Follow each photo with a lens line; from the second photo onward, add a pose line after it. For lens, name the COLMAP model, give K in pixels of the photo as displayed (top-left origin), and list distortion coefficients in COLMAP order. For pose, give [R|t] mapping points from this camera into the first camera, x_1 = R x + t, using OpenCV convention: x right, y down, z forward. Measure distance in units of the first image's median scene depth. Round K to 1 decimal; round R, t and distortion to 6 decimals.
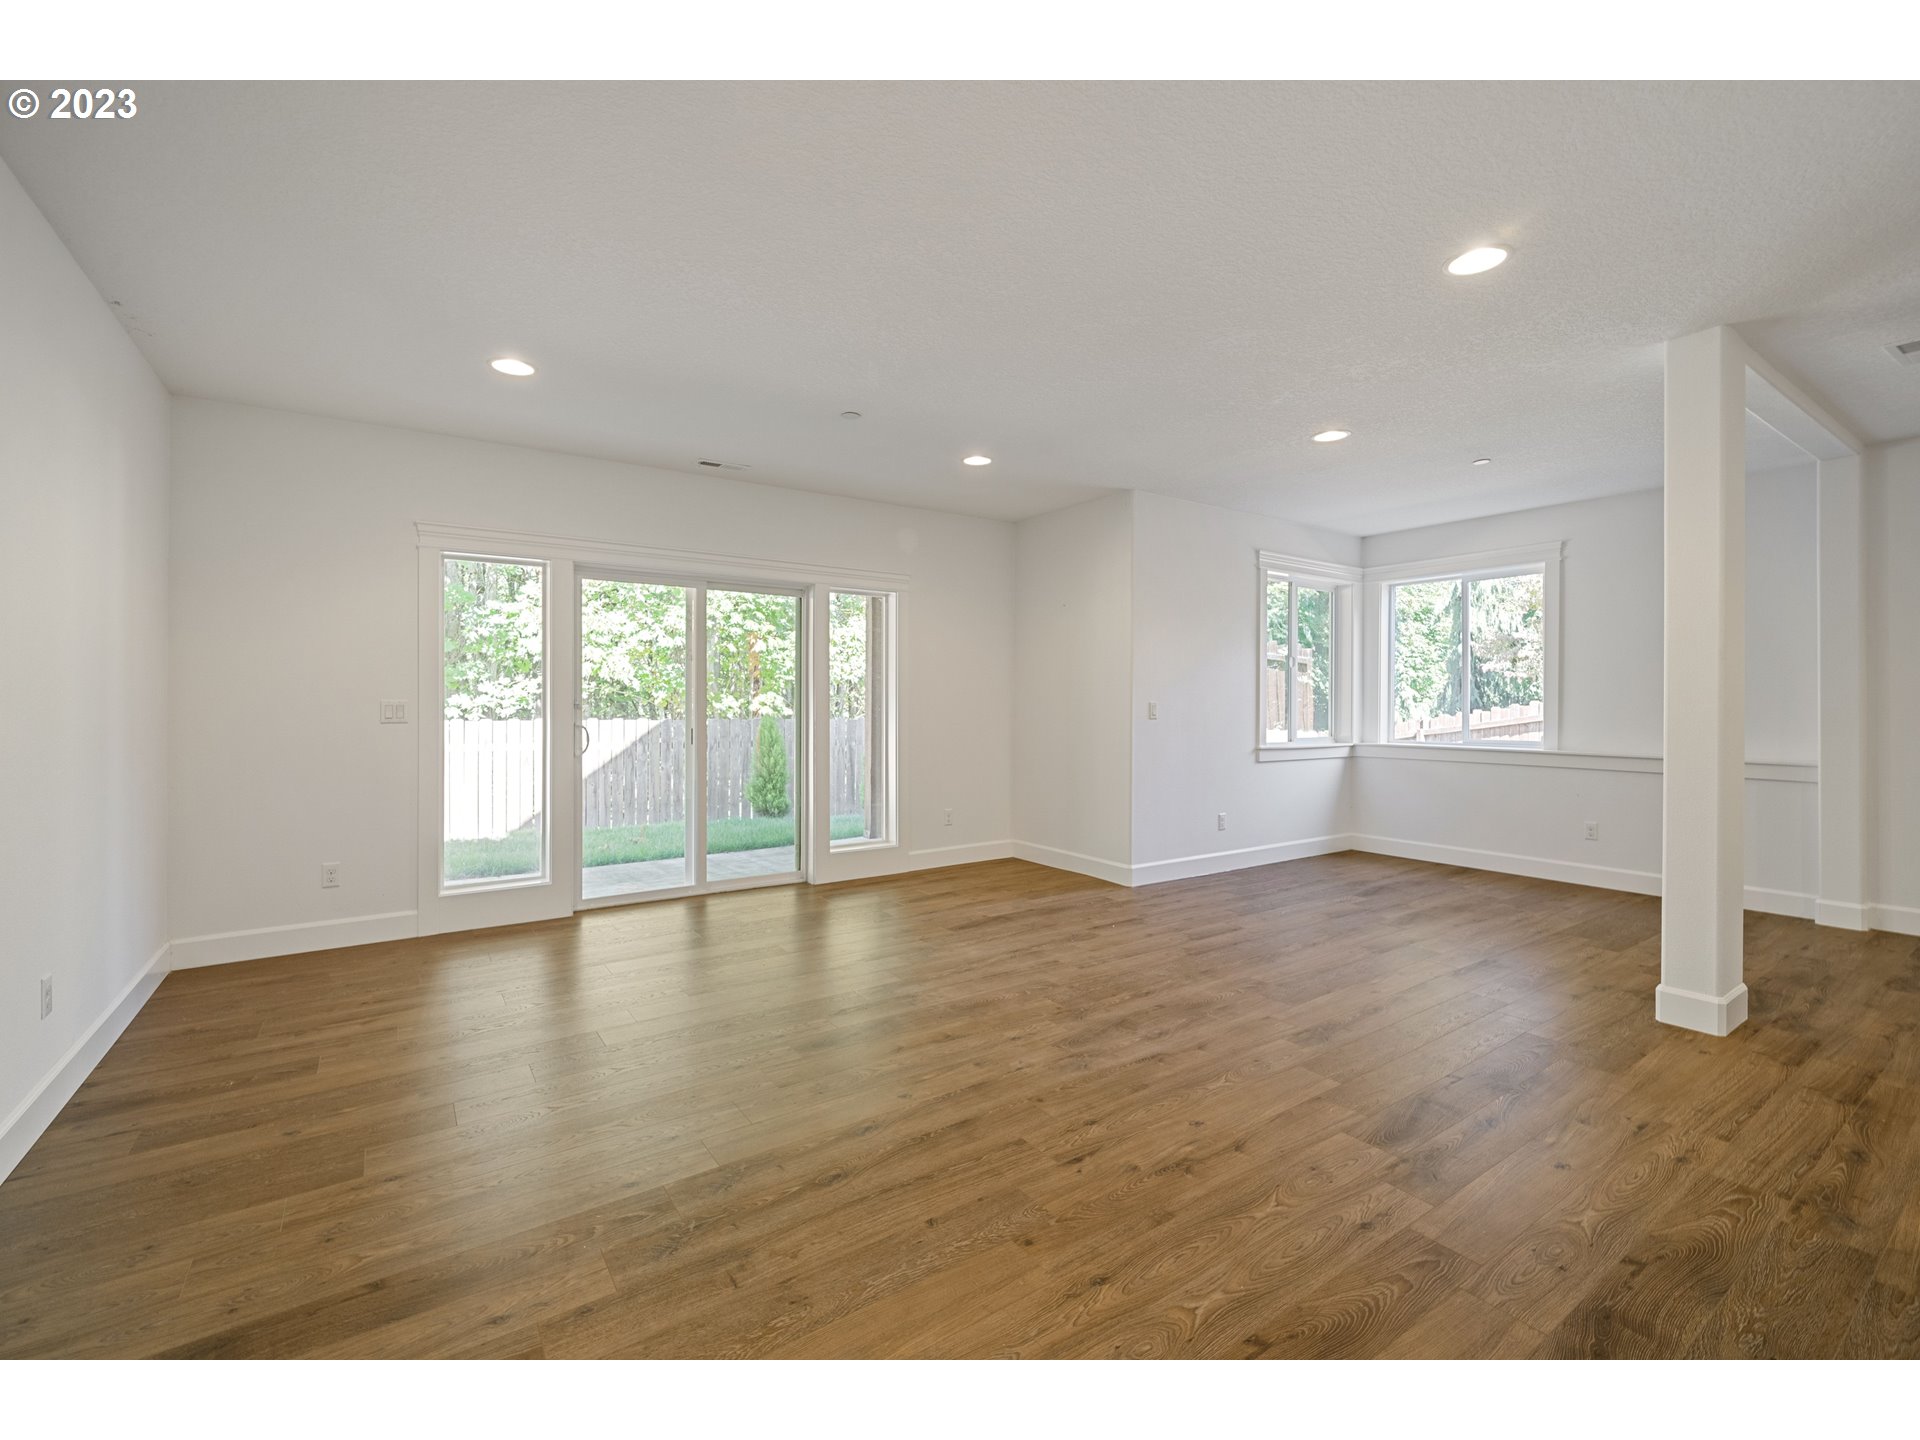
lens RADIAL K [[825.9, 0, 960.0], [0, 825.9, 720.0], [0, 0, 1]] dist [-0.000648, -0.000211]
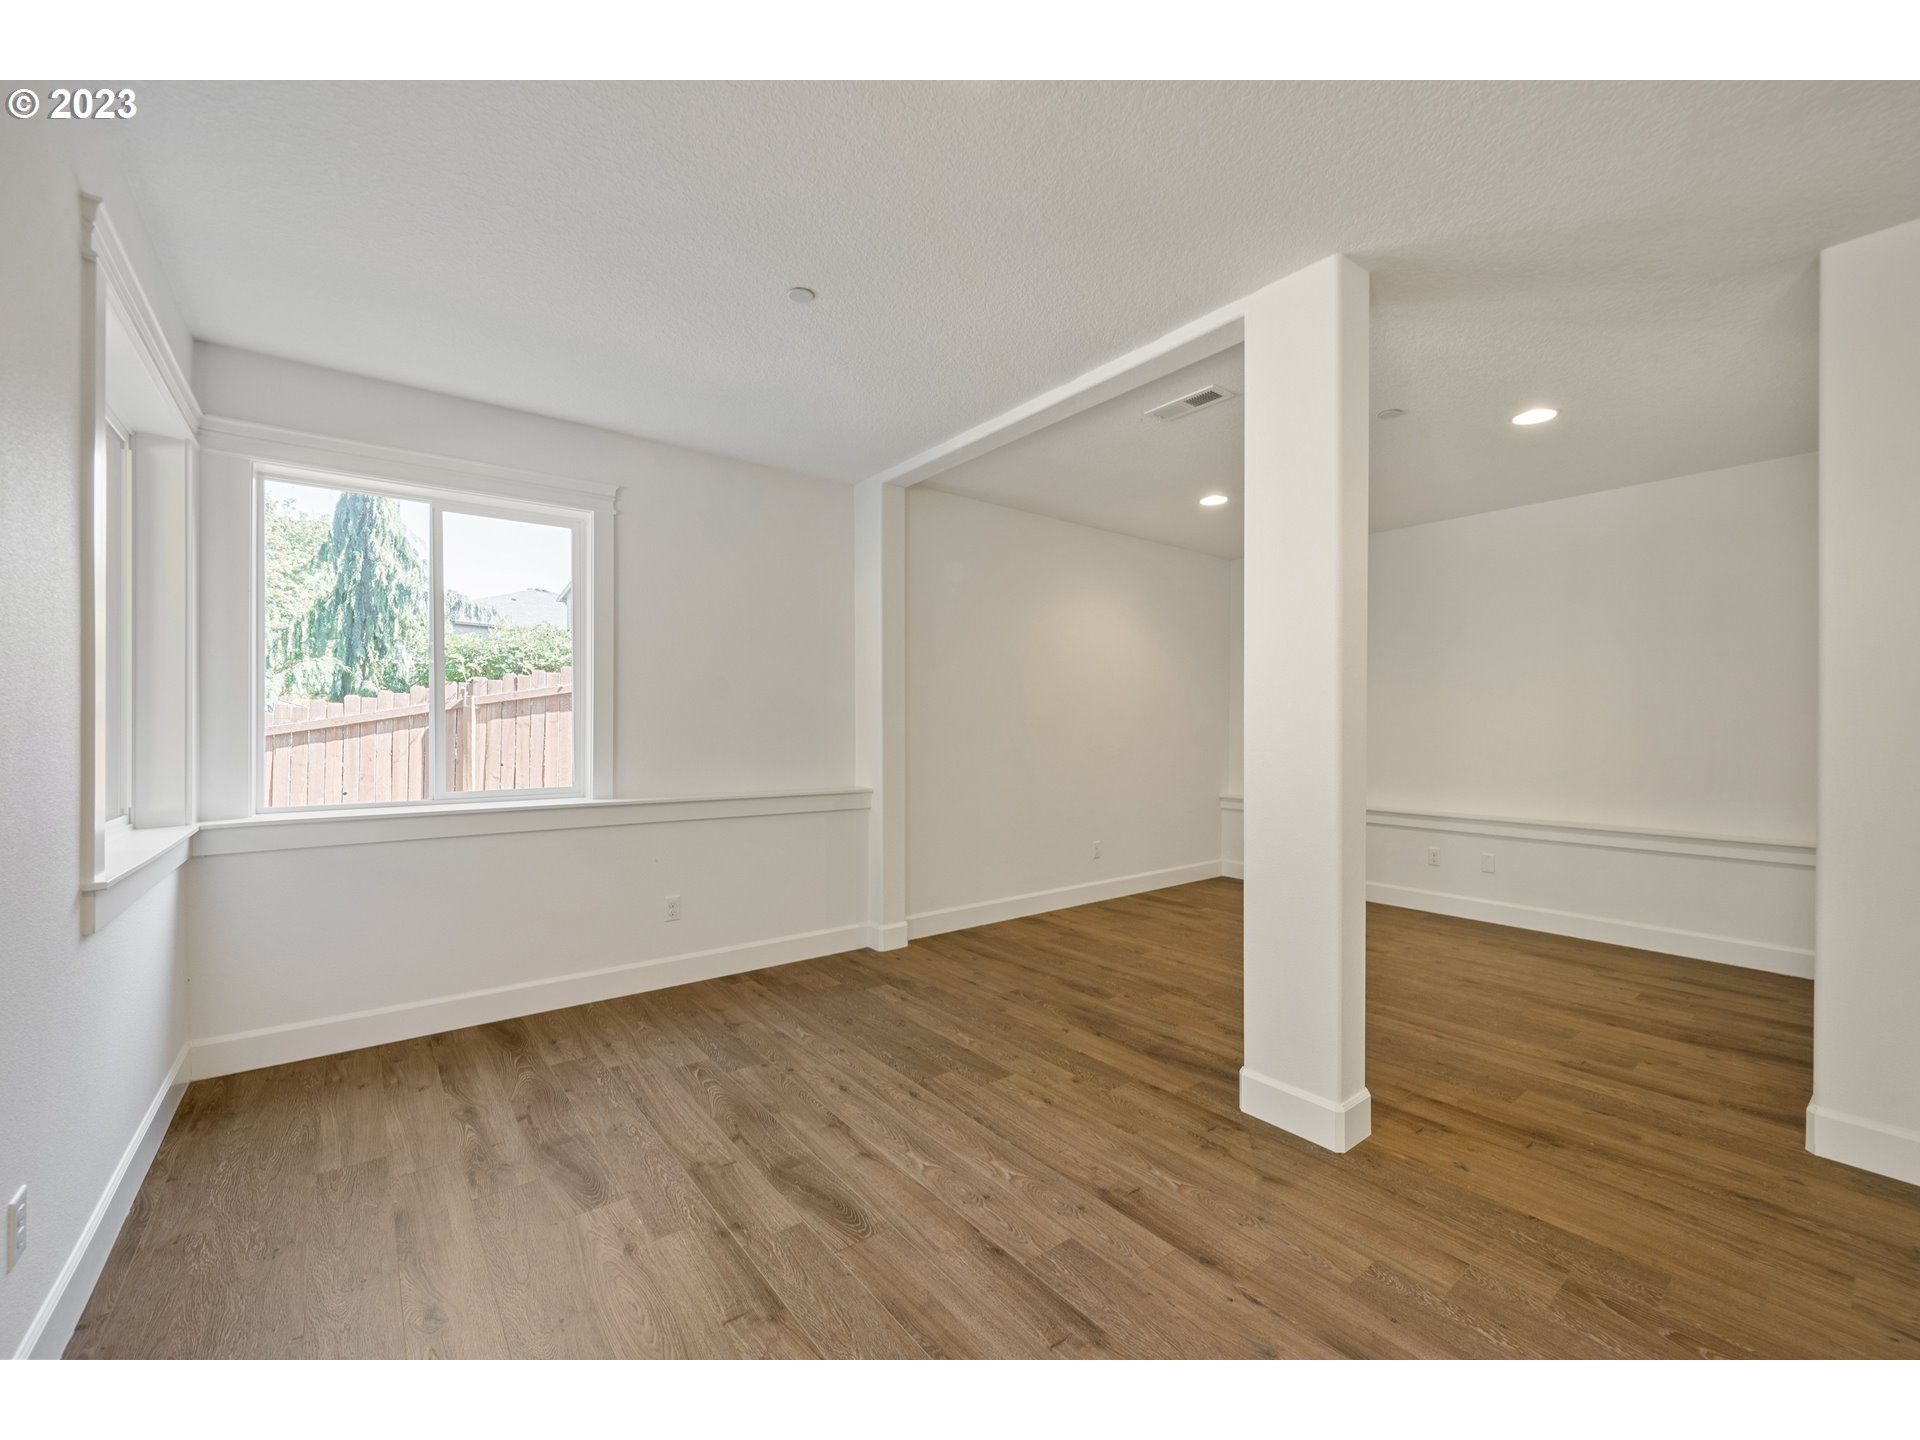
lens RADIAL K [[825.9, 0, 960.0], [0, 825.9, 720.0], [0, 0, 1]] dist [-0.000648, -0.000211]
pose [[-0.025400, -0.003489, 0.999671, 0.086709], [0.028265, 0.999592, 0.004207, -0.022732], [-0.999278, 0.028362, -0.025291, 0.938127]]
